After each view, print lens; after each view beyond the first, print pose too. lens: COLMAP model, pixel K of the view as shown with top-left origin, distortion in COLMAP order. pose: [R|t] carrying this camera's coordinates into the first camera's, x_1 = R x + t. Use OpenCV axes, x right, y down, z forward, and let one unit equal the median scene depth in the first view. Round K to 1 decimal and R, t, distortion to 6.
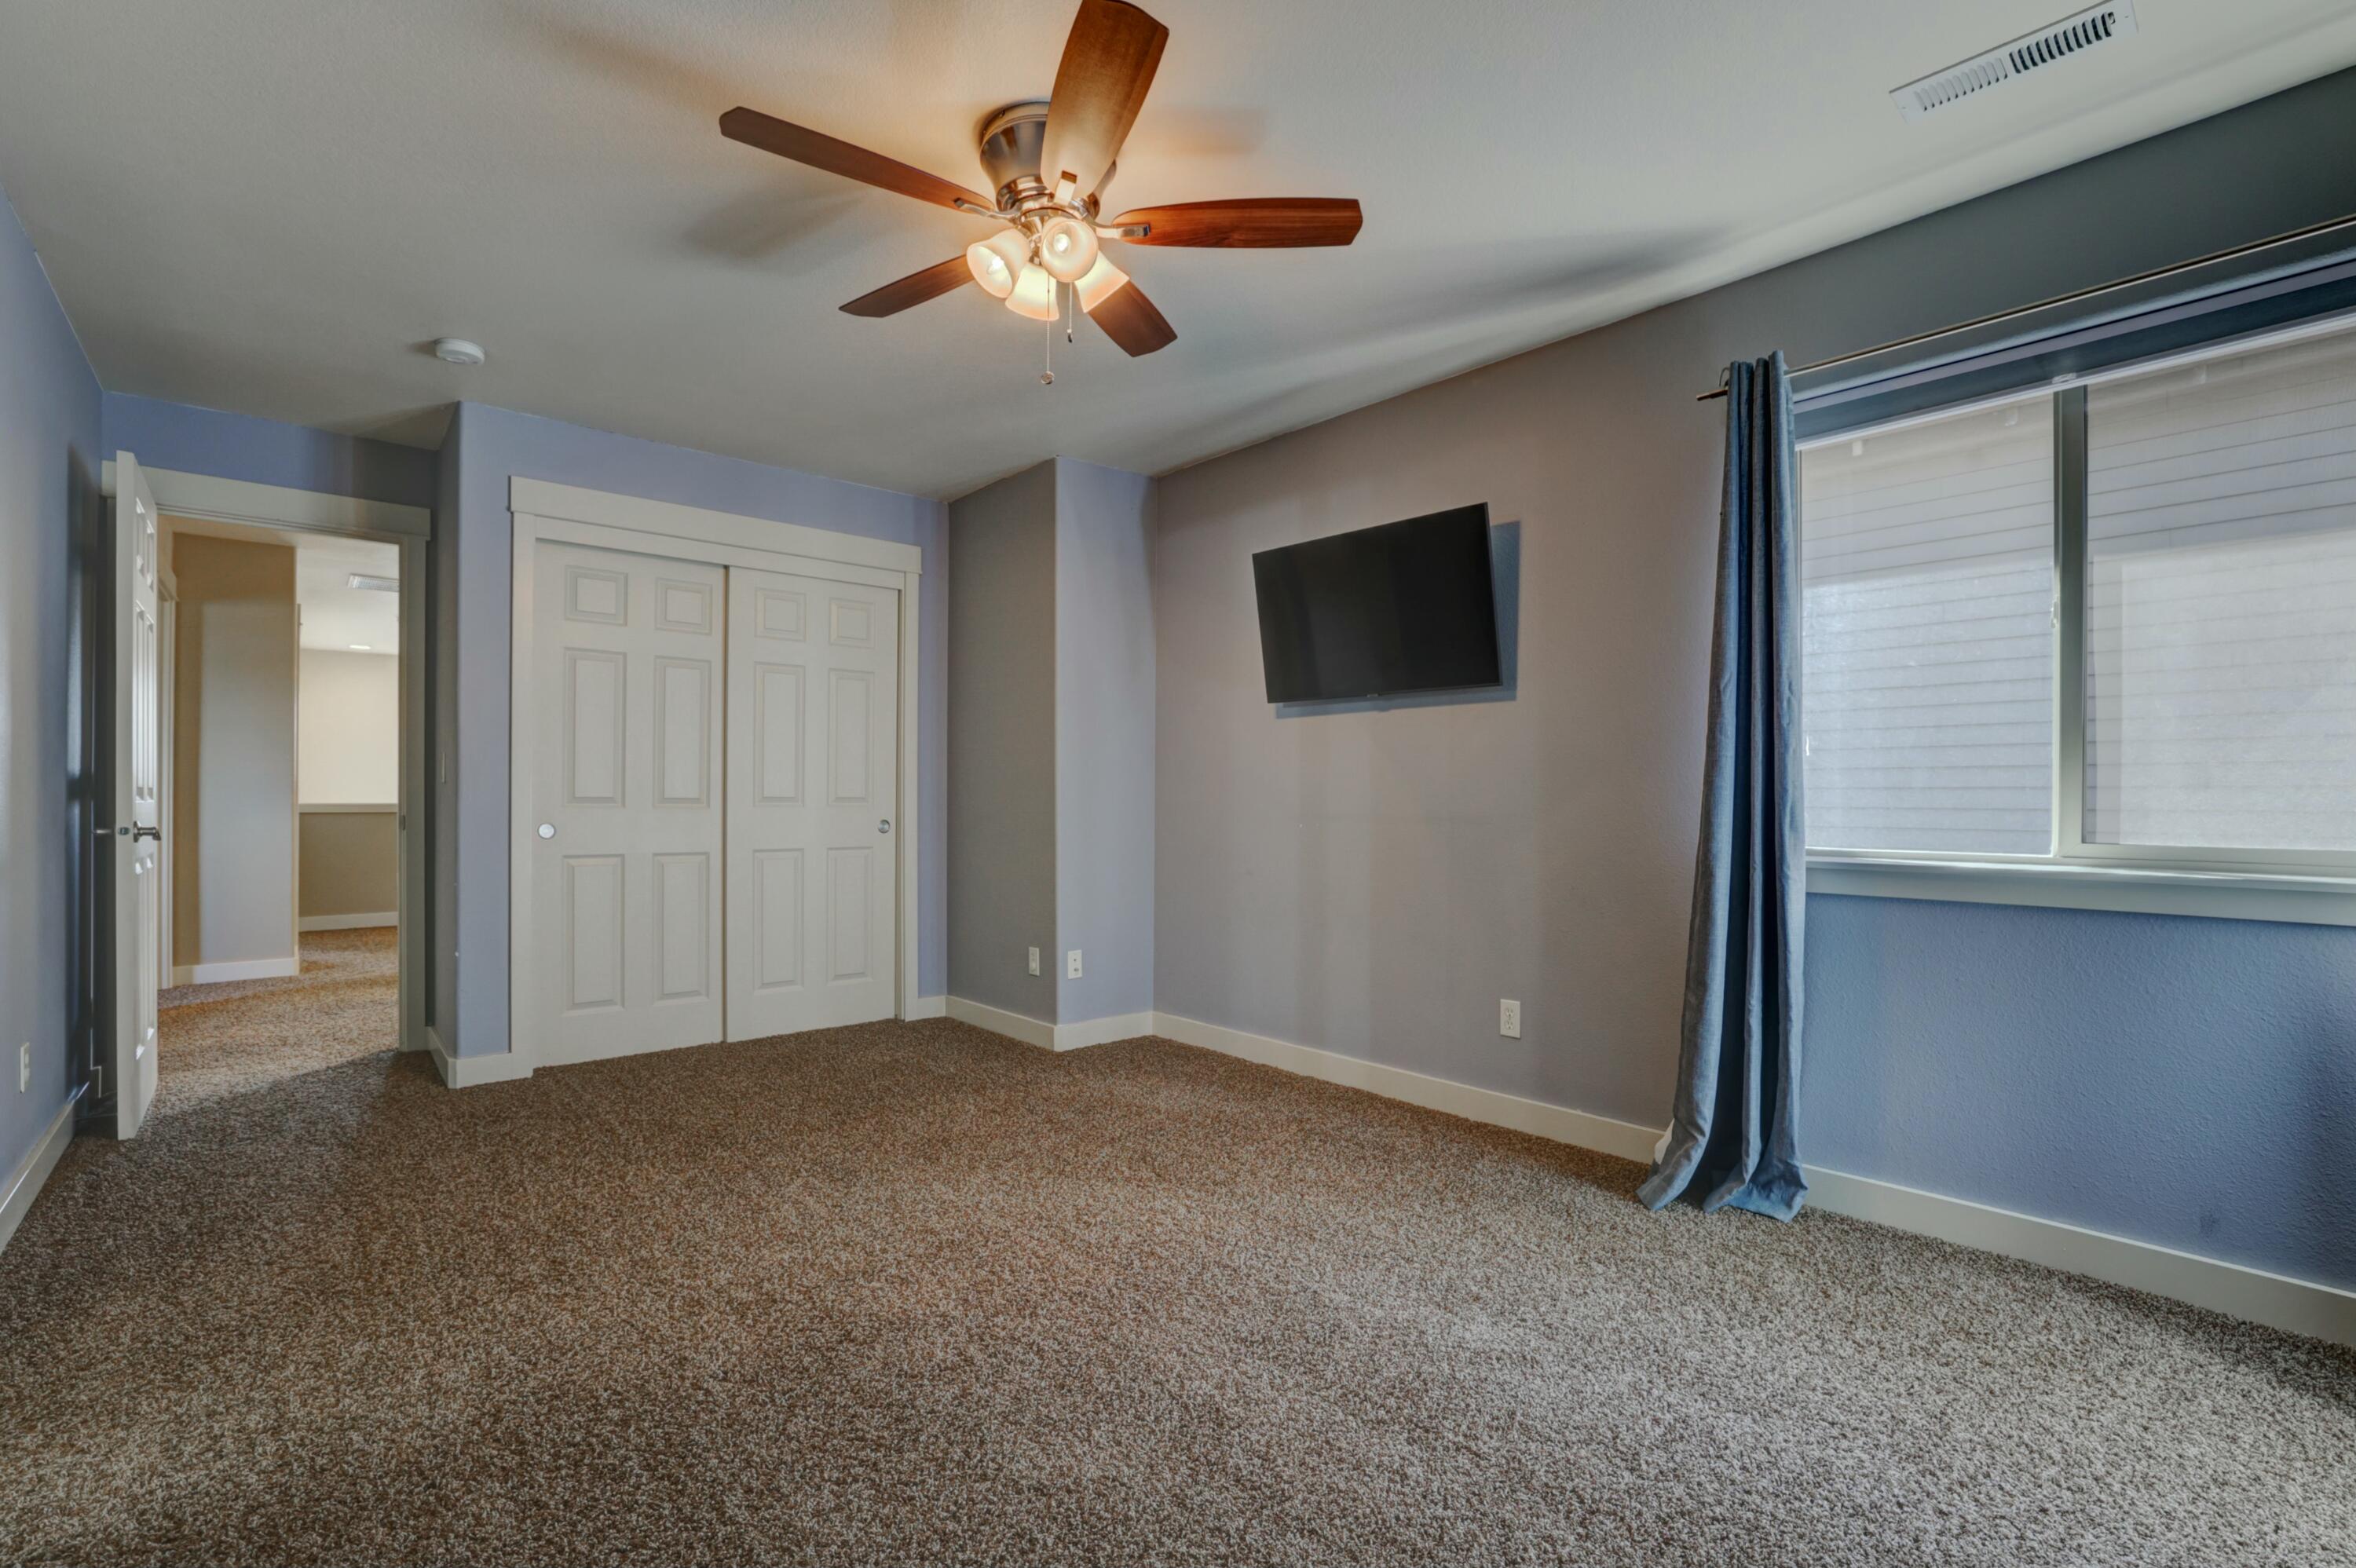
lens RADIAL K [[1025.5, 0, 1185.7], [0, 1025.5, 806.0], [0, 0, 1]] dist [-0.034838, 0.009363]
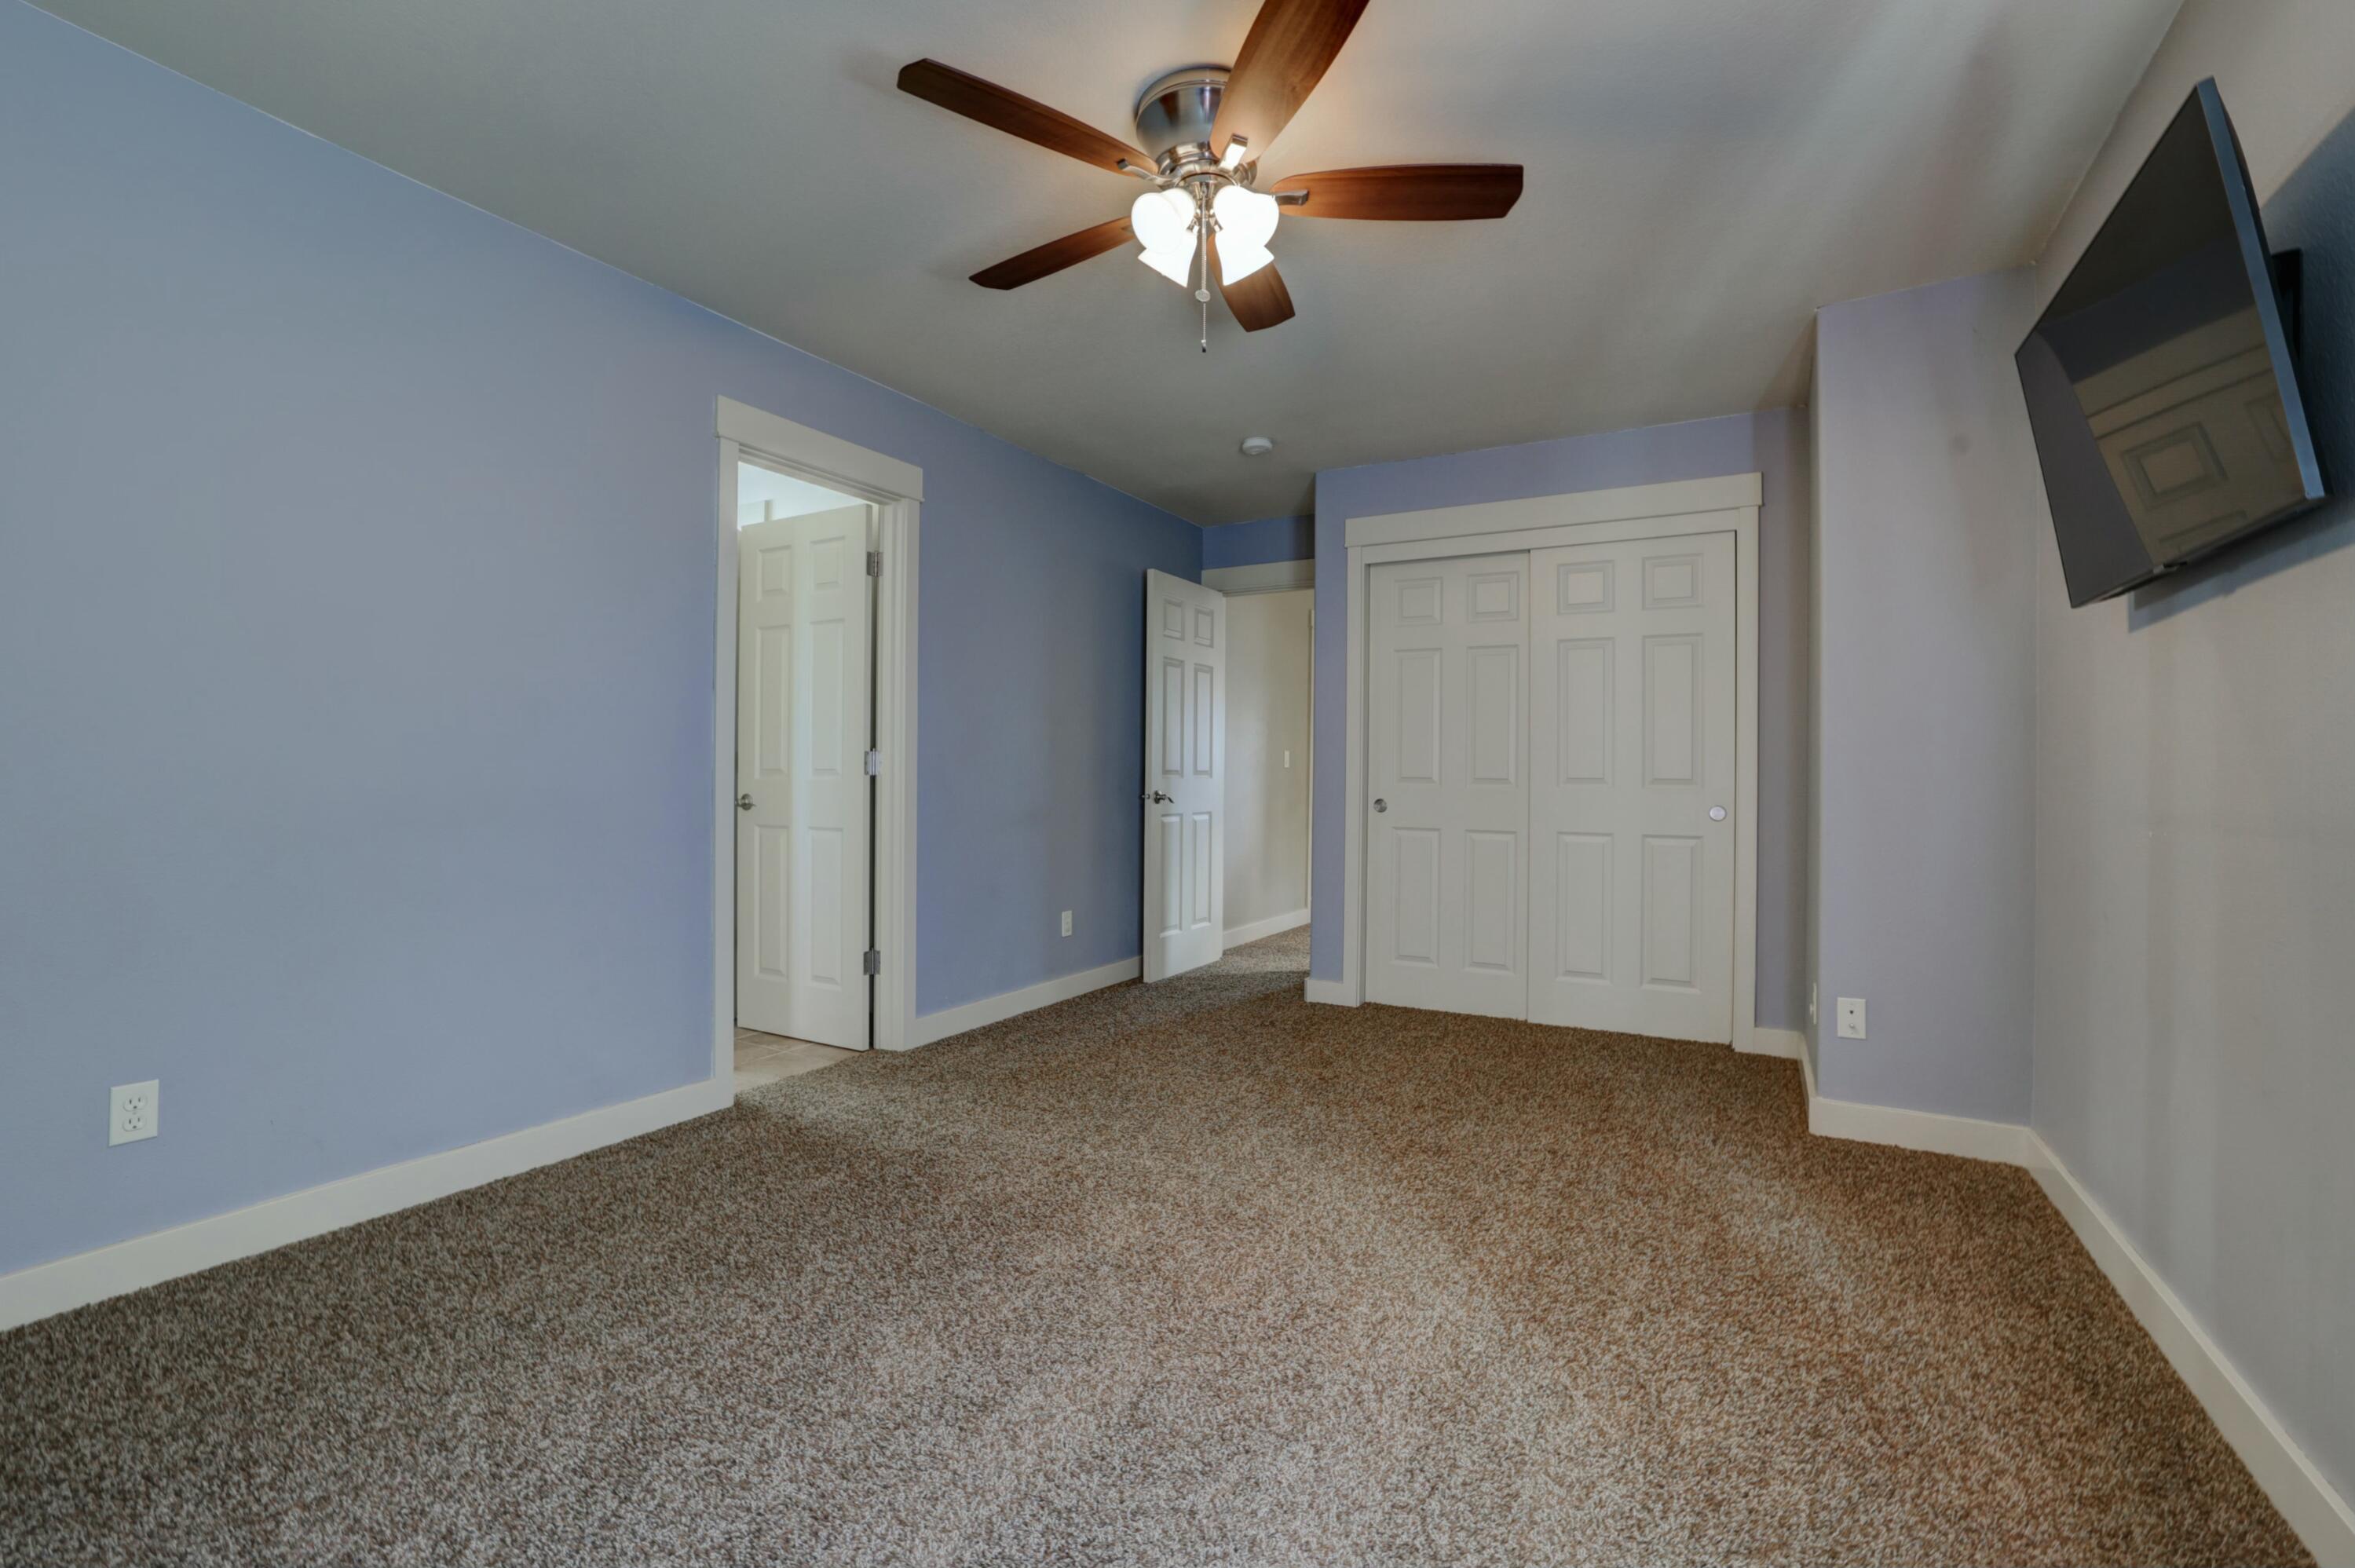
lens RADIAL K [[1025.1, 0, 1168.1], [0, 1025.1, 775.0], [0, 0, 1]] dist [-0.034838, 0.009363]
pose [[0.315876, -0.000906, -0.948800, 0.452348], [-0.009865, 0.999942, -0.004239, -0.004254], [0.948749, 0.010699, 0.315849, 0.384897]]
